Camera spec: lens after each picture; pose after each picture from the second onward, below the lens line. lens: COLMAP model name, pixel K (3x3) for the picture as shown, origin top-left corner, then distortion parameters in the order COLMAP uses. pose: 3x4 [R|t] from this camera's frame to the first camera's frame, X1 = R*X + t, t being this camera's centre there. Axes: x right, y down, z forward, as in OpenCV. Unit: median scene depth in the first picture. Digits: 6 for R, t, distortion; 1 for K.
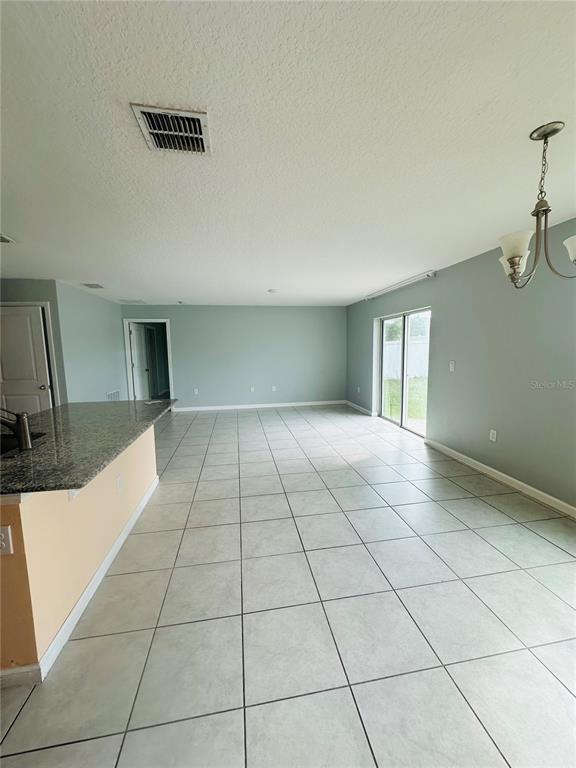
lens RADIAL K [[305.3, 0, 292.8], [0, 305.3, 385.6], [0, 0, 1]] dist [-0.005370, 0.001966]
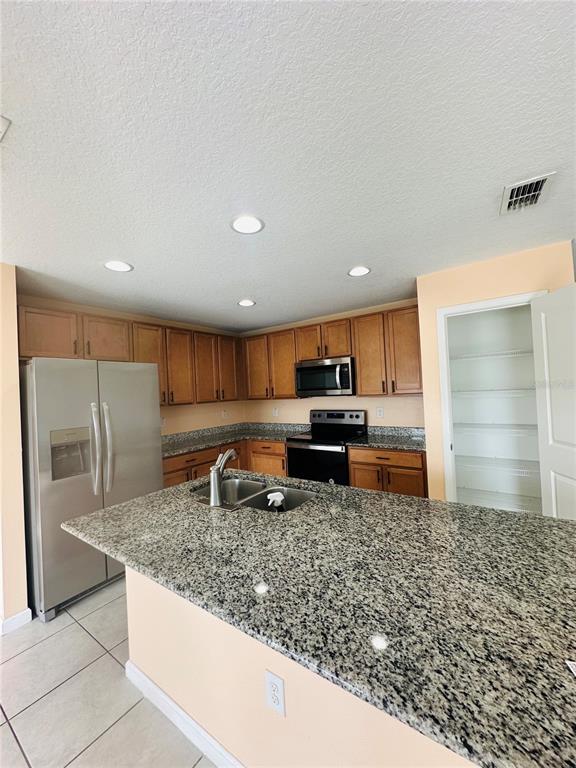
lens RADIAL K [[305.3, 0, 288.7], [0, 305.3, 386.5], [0, 0, 1]] dist [-0.005370, 0.001966]
pose [[-0.711983, 0.040489, -0.701028, -0.107473], [-0.026968, 0.996023, 0.084917, -0.069055], [0.701678, 0.079365, -0.708060, 0.502111]]
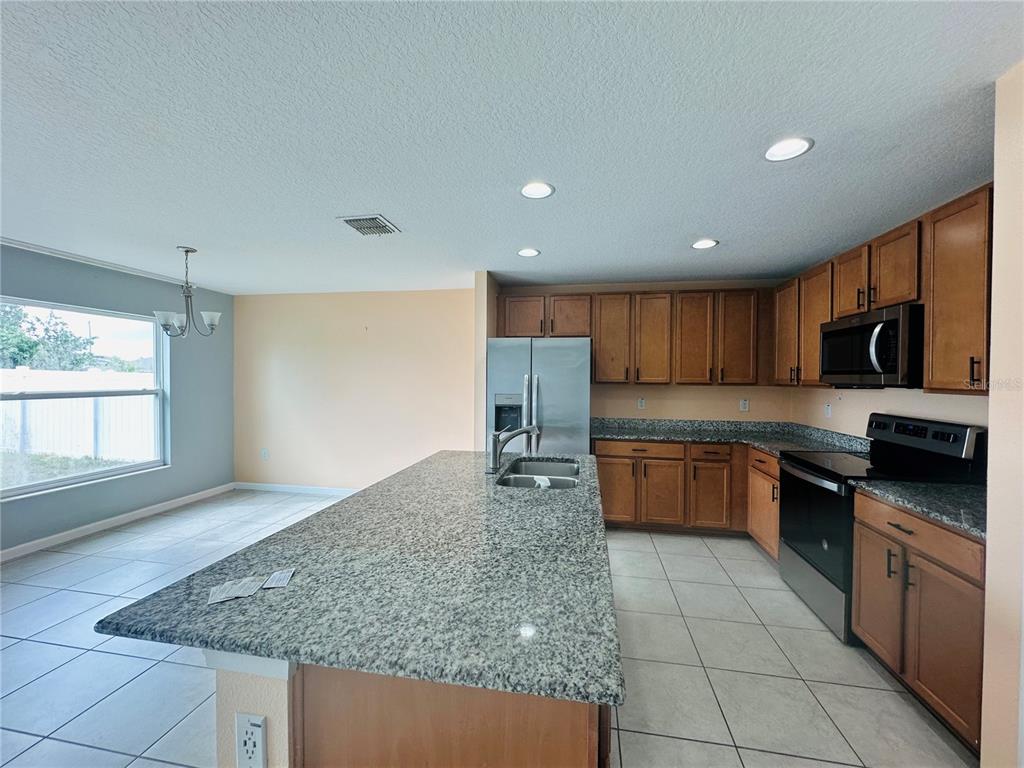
lens RADIAL K [[407.0, 0, 515.3], [0, 407.0, 384.5], [0, 0, 1]] dist [-0.005370, 0.001966]
pose [[-0.939651, 0.002628, 0.342125, -0.398009], [0.048345, 0.990957, 0.125168, -0.070401], [-0.338702, 0.134154, -0.931281, 0.628026]]
